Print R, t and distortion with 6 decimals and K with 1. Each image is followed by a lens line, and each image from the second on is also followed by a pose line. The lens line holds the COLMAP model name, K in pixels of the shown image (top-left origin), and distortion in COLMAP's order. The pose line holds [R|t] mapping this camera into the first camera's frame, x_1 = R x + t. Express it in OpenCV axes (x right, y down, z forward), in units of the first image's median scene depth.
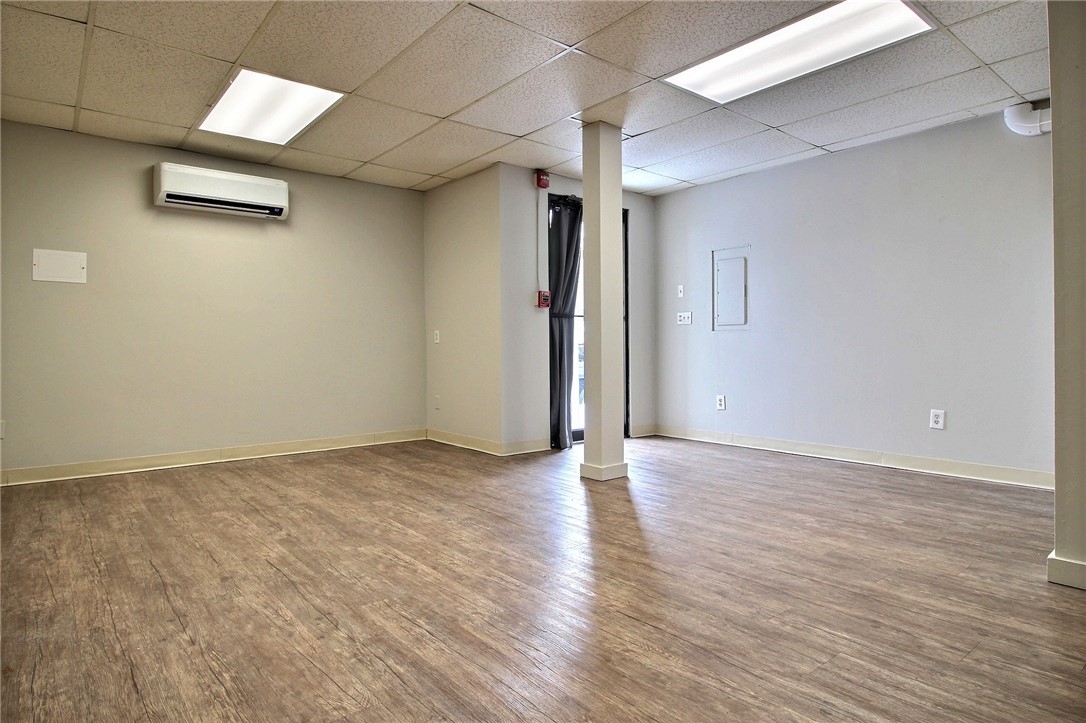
lens RADIAL K [[613.7, 0, 553.1], [0, 613.7, 354.0], [0, 0, 1]] dist [0.002908, -0.003760]
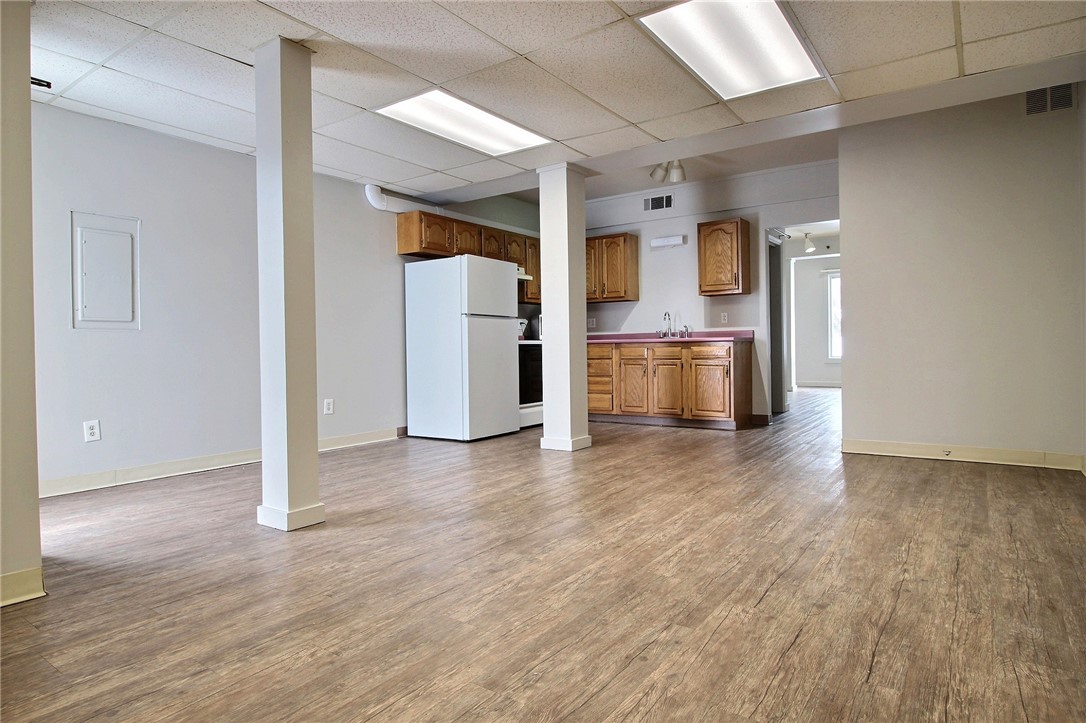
lens RADIAL K [[613.7, 0, 546.6], [0, 613.7, 354.9], [0, 0, 1]] dist [0.002908, -0.003760]
pose [[-0.252032, -0.005970, 0.967700, -1.261763], [0.026857, 0.999553, 0.013162, -0.008015], [-0.967346, 0.029307, -0.251759, 1.571443]]
